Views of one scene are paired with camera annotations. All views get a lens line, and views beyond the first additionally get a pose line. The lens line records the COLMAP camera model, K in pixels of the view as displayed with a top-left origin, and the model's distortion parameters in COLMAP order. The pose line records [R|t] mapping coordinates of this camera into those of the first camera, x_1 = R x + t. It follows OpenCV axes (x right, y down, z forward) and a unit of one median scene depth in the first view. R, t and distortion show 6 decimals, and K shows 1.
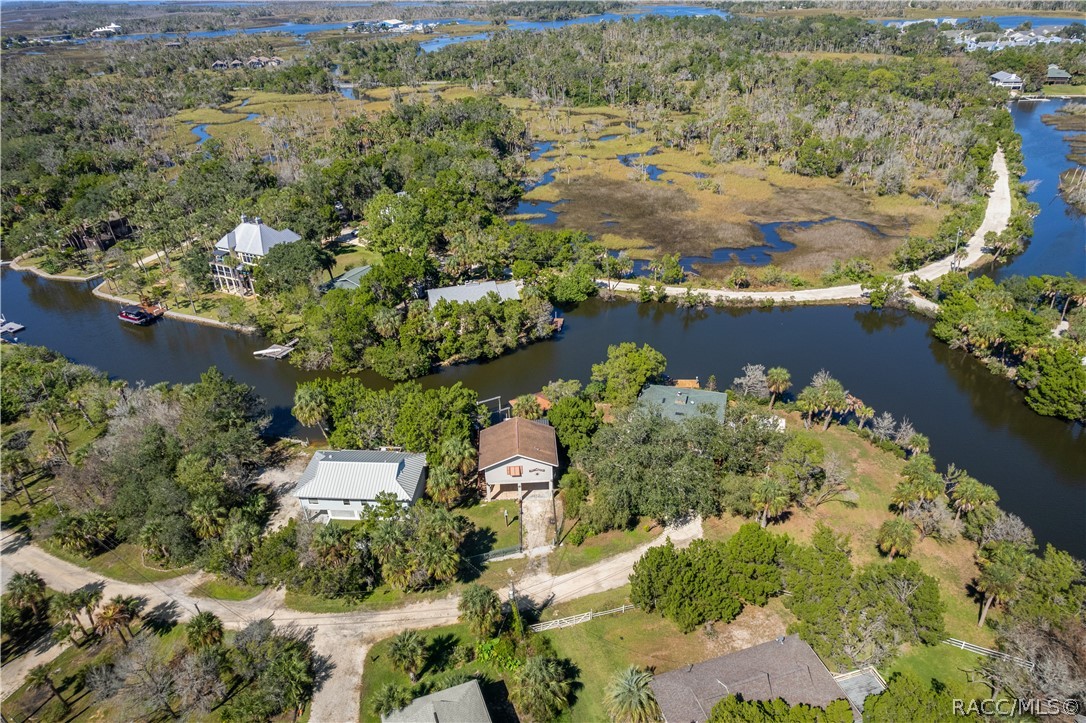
lens RADIAL K [[710.9, 0, 546.0], [0, 710.9, 355.8], [0, 0, 1]] dist [-0.047721, 0.047342]
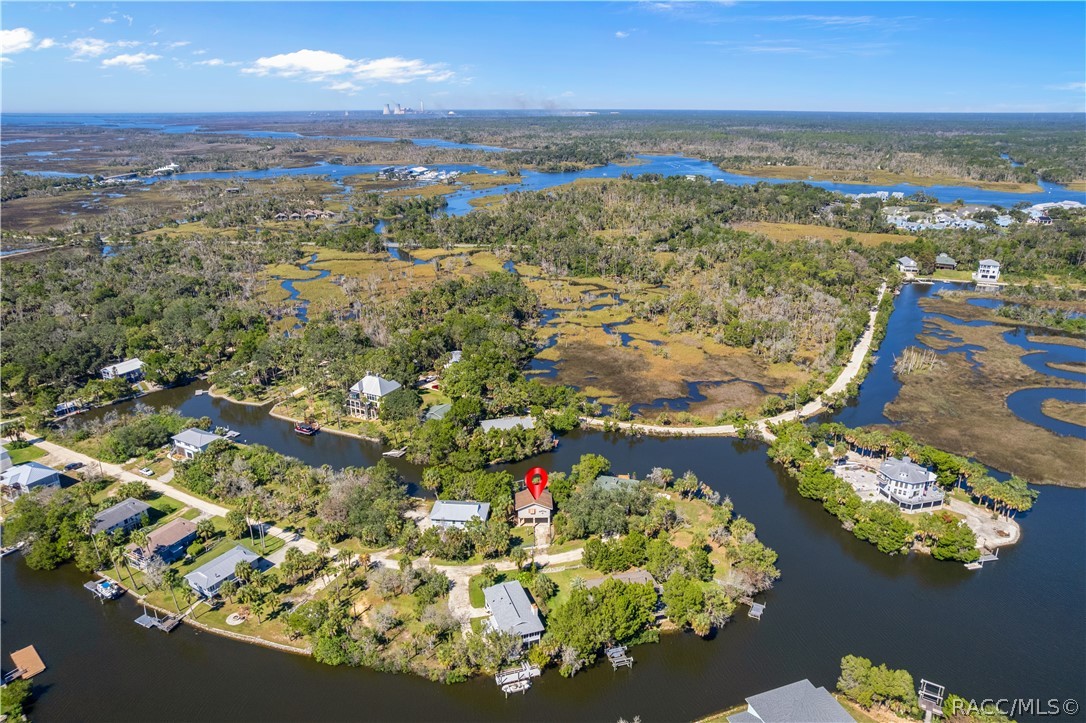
lens RADIAL K [[710.9, 0, 546.0], [0, 710.9, 355.8], [0, 0, 1]] dist [-0.047721, 0.047342]
pose [[0.999509, 0.031000, -0.004559, -0.004060], [-0.031326, 0.985375, -0.167497, 0.032115], [-0.000700, 0.167557, 0.985862, -0.655188]]
